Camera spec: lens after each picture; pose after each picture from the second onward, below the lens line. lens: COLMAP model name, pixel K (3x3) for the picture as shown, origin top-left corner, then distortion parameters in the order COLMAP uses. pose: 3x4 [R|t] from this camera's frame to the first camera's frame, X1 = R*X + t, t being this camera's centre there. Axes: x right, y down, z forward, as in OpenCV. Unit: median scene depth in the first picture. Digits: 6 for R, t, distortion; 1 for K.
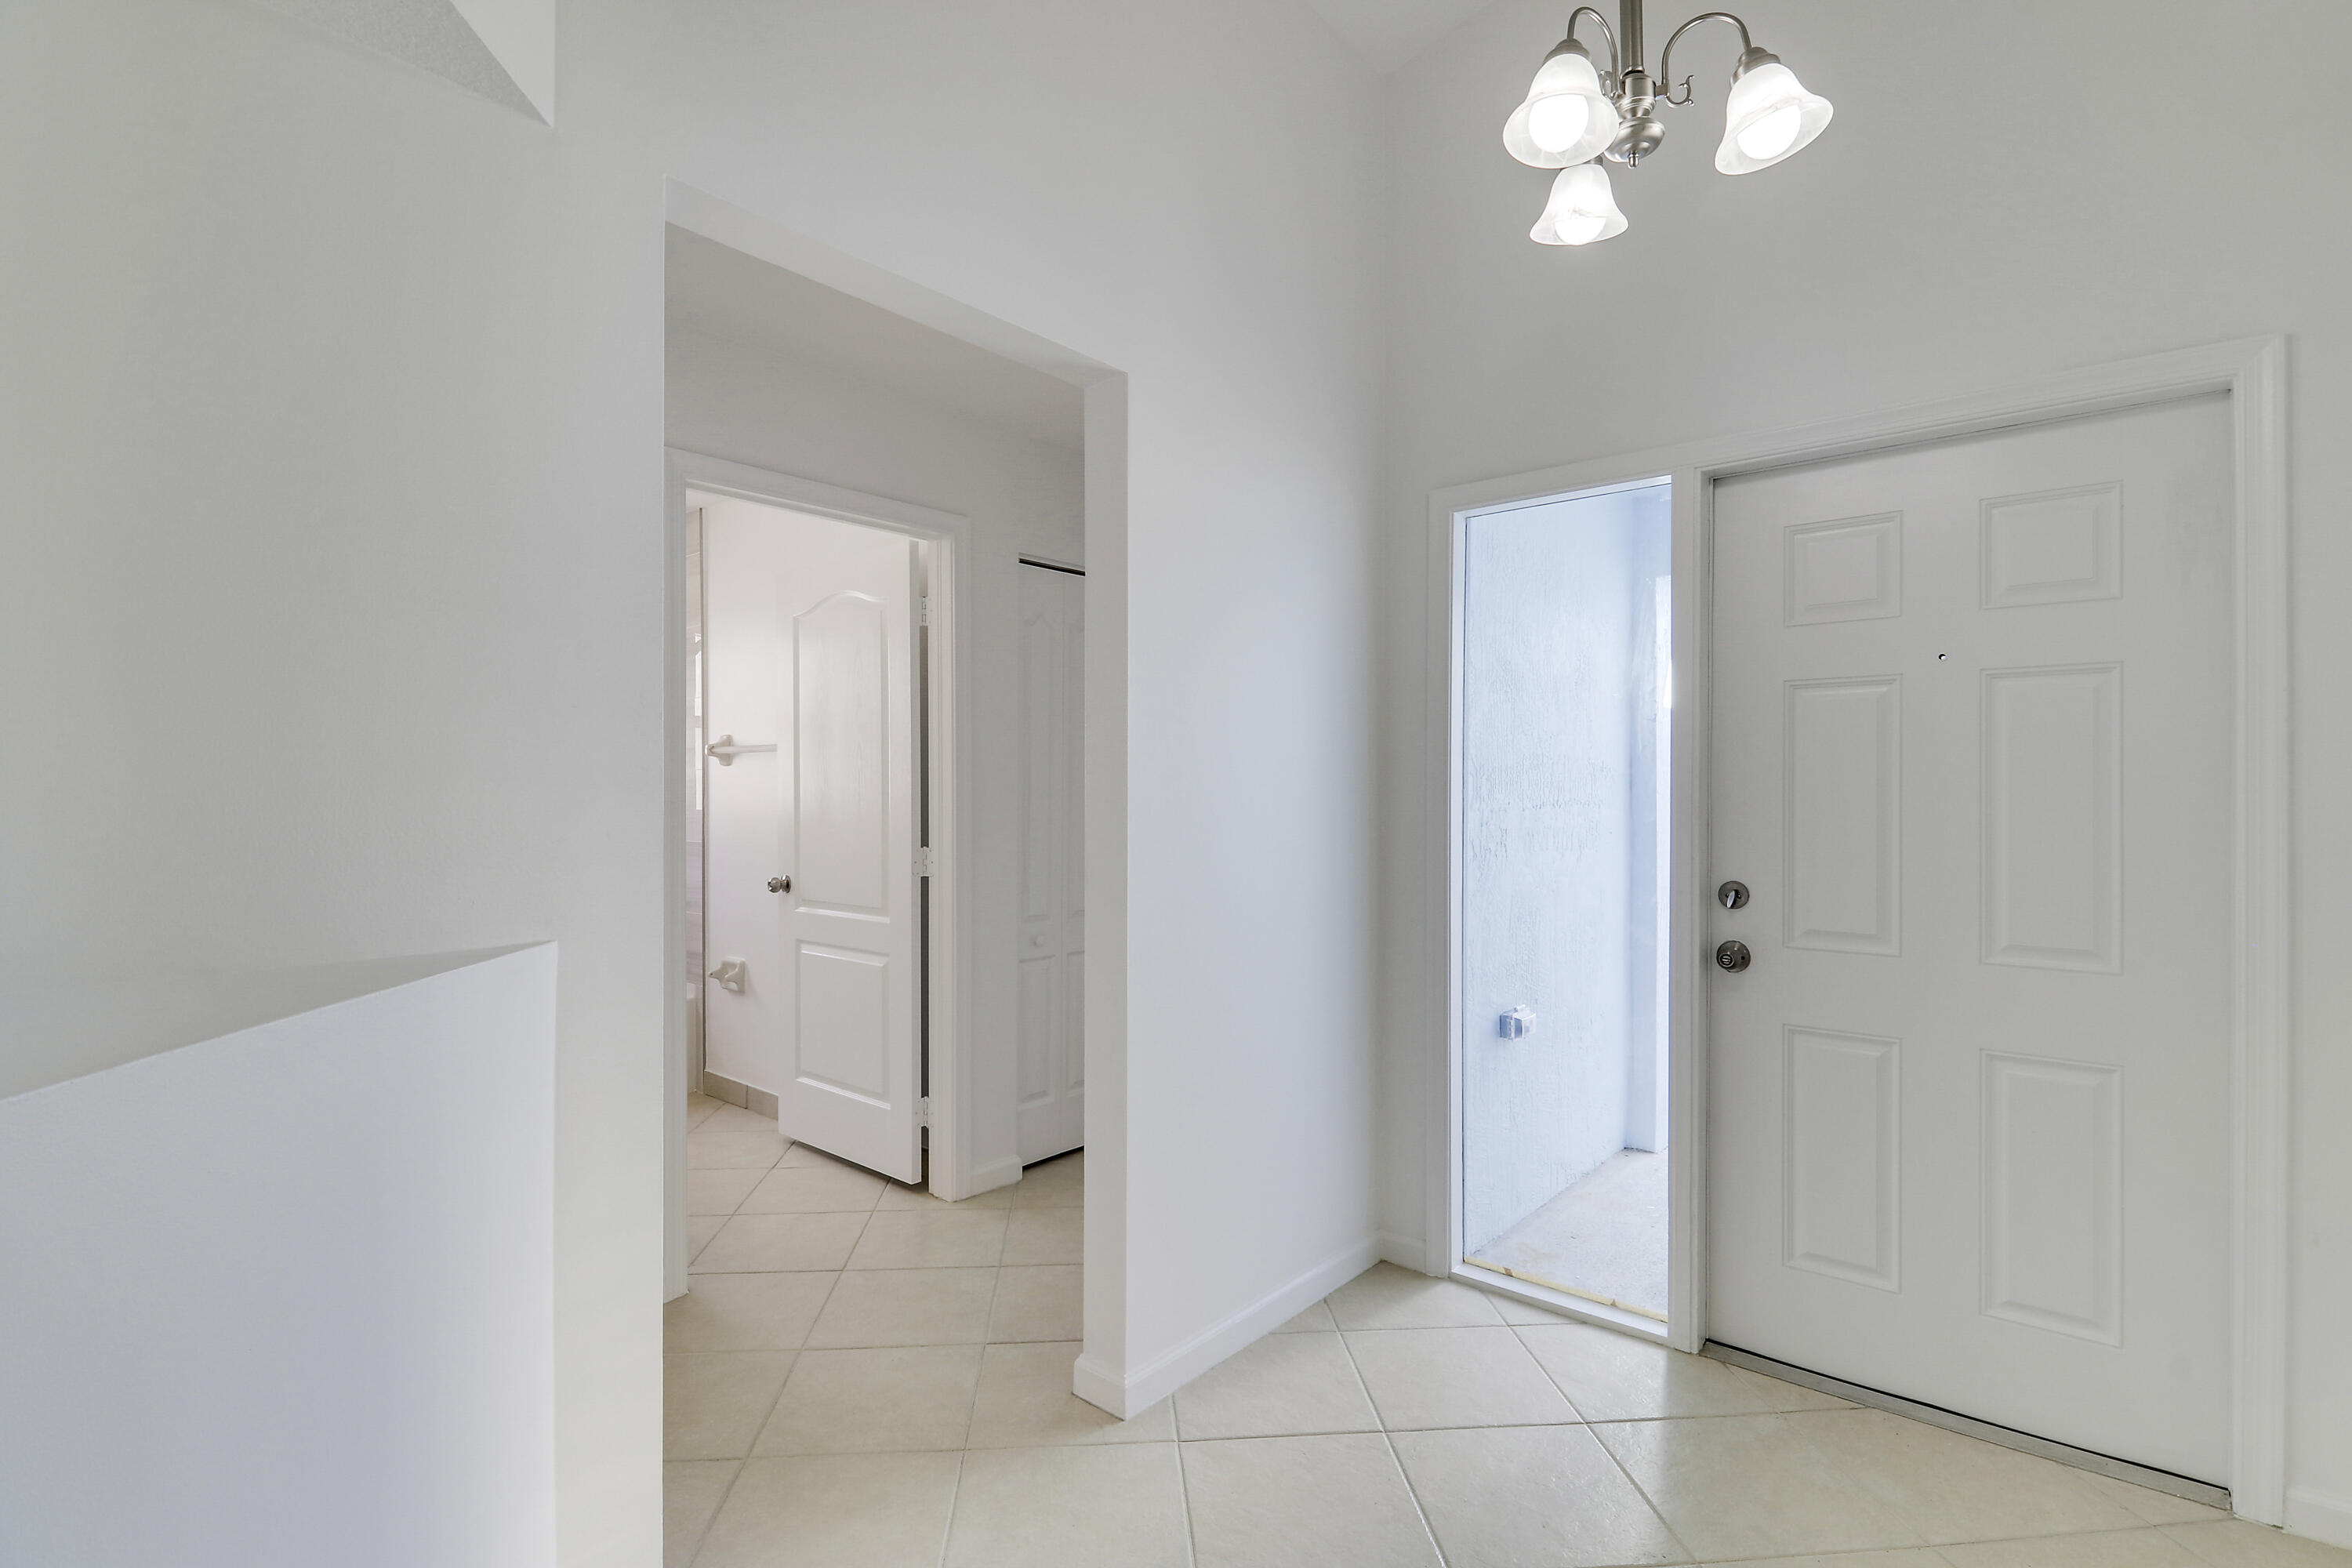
lens RADIAL K [[1126.7, 0, 1173.6], [0, 1126.7, 783.4], [0, 0, 1]] dist [-0.002366, -0.007771]
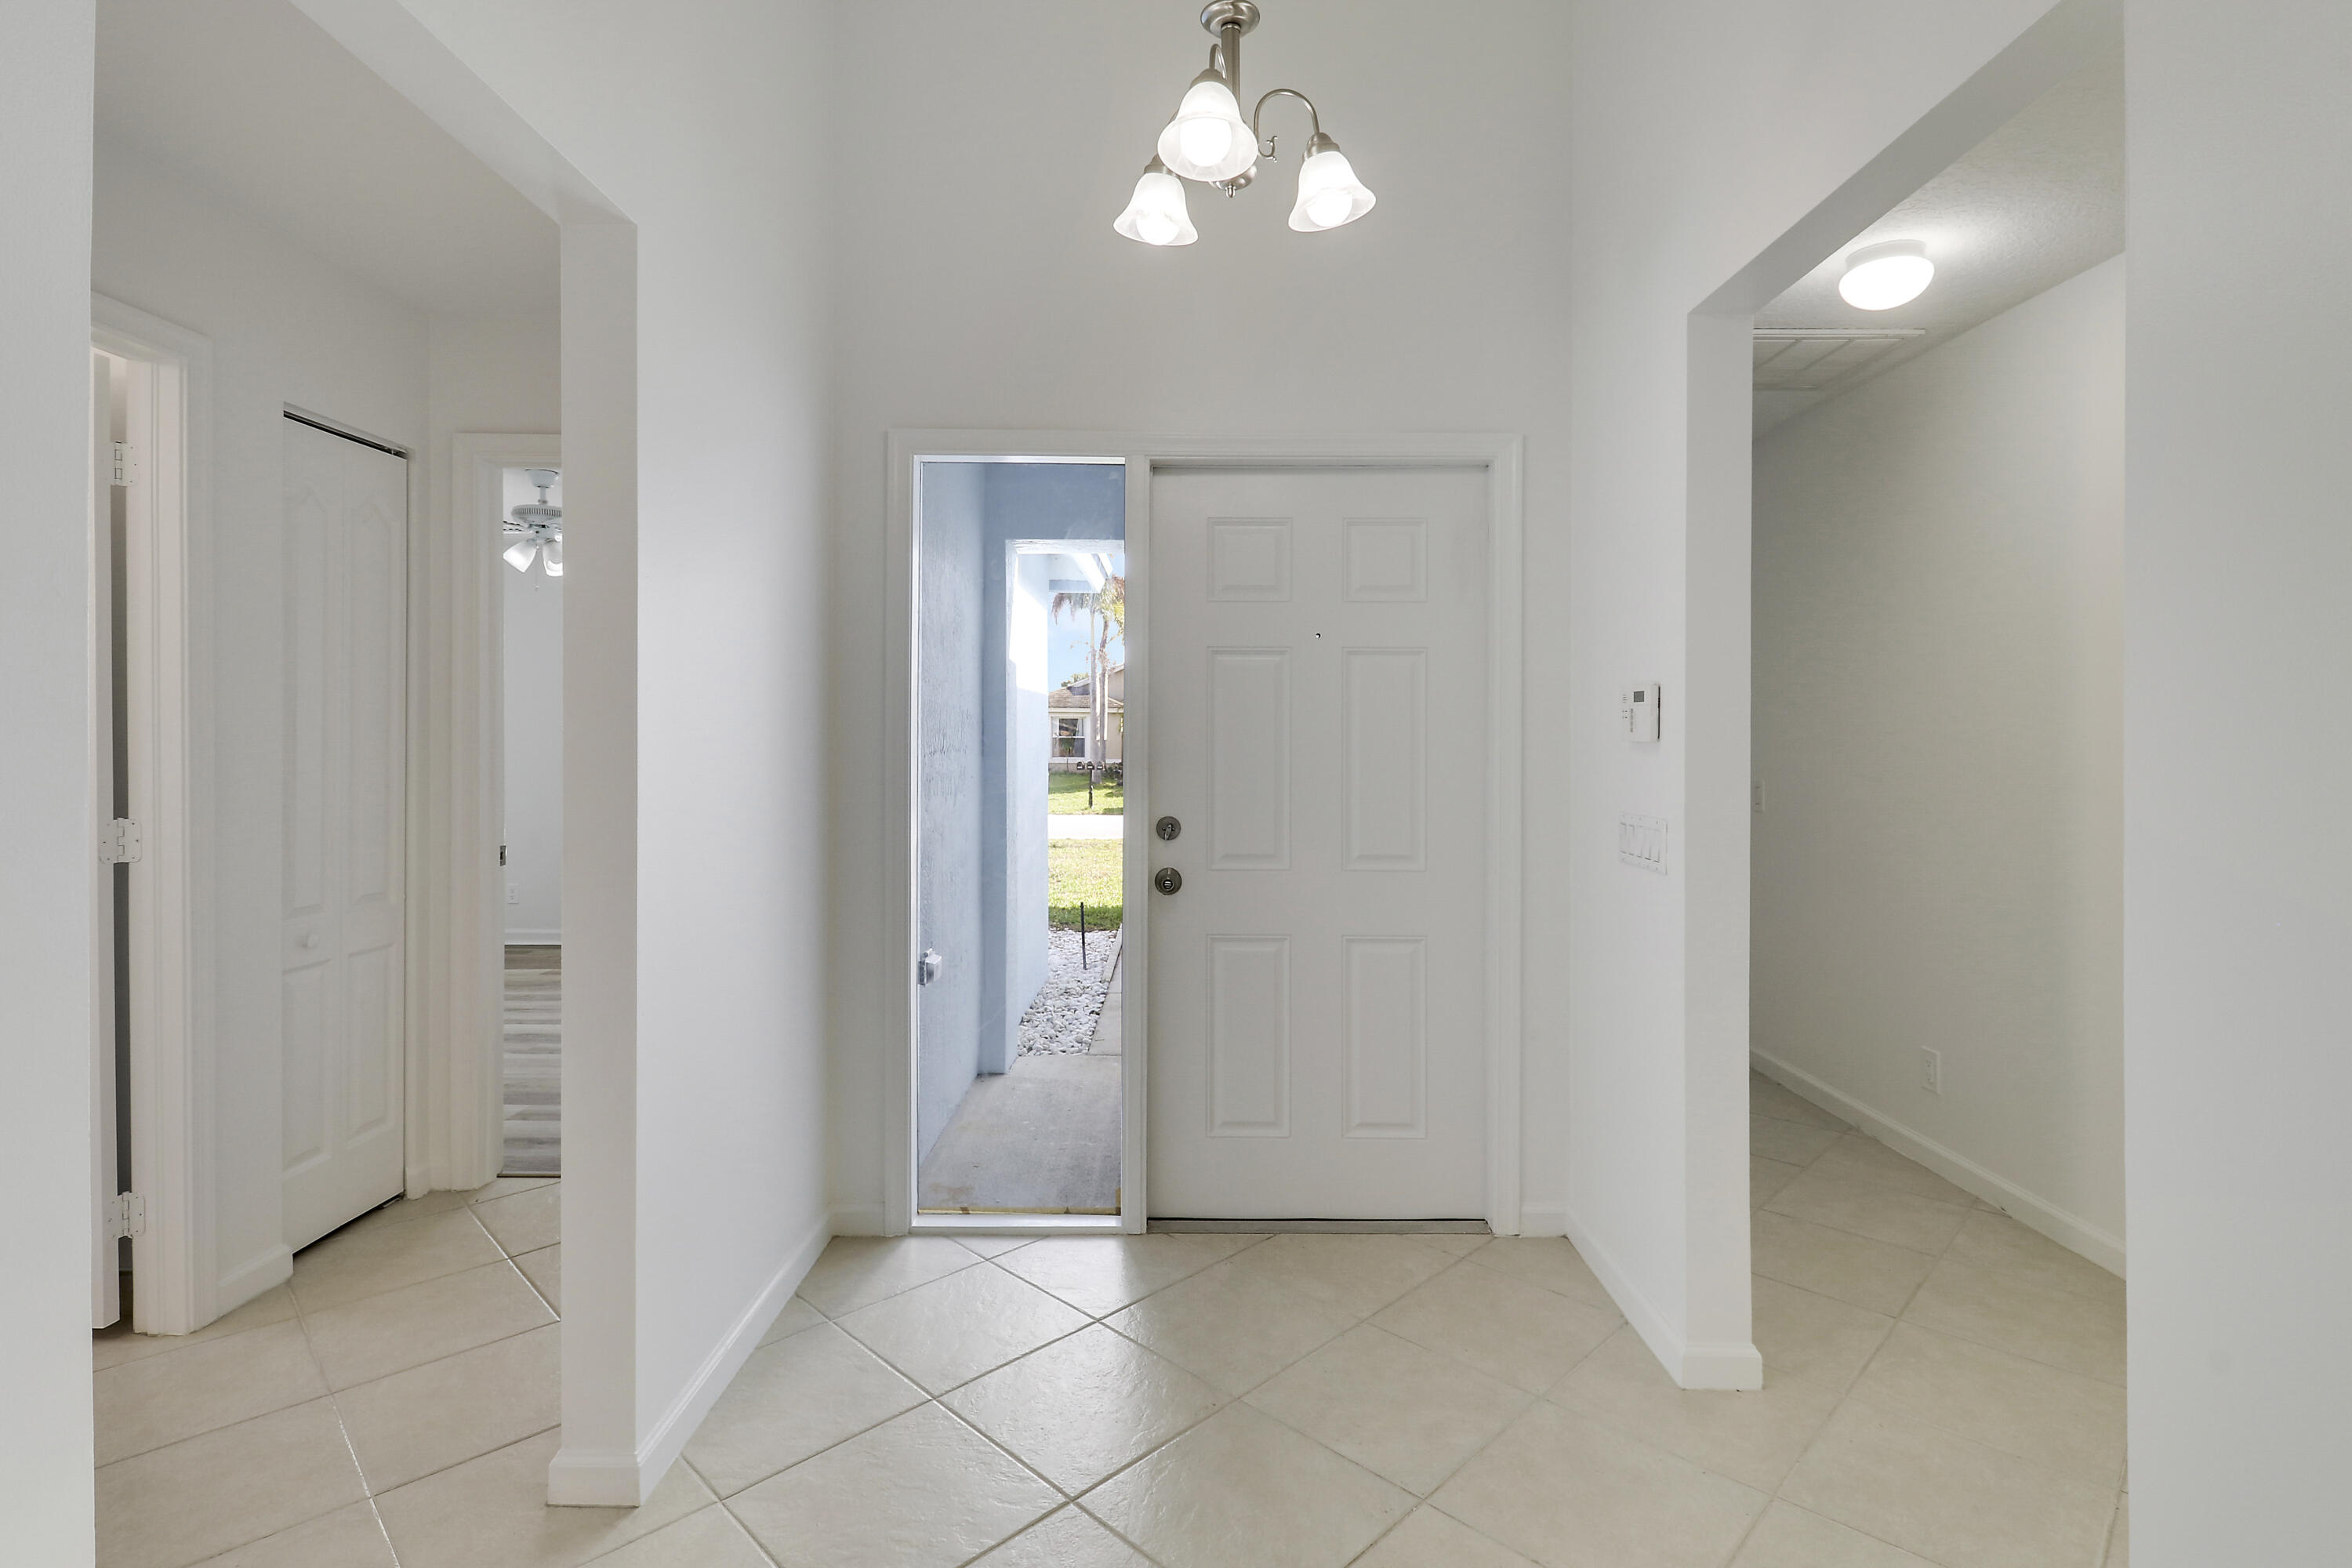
lens RADIAL K [[1126.7, 0, 1244.0], [0, 1126.7, 728.3], [0, 0, 1]] dist [-0.002366, -0.007771]
pose [[0.741286, 0.009825, 0.671117, -0.229005], [-0.008759, 0.999949, -0.004965, 0.001226], [-0.671132, -0.002198, 0.741334, 0.088204]]
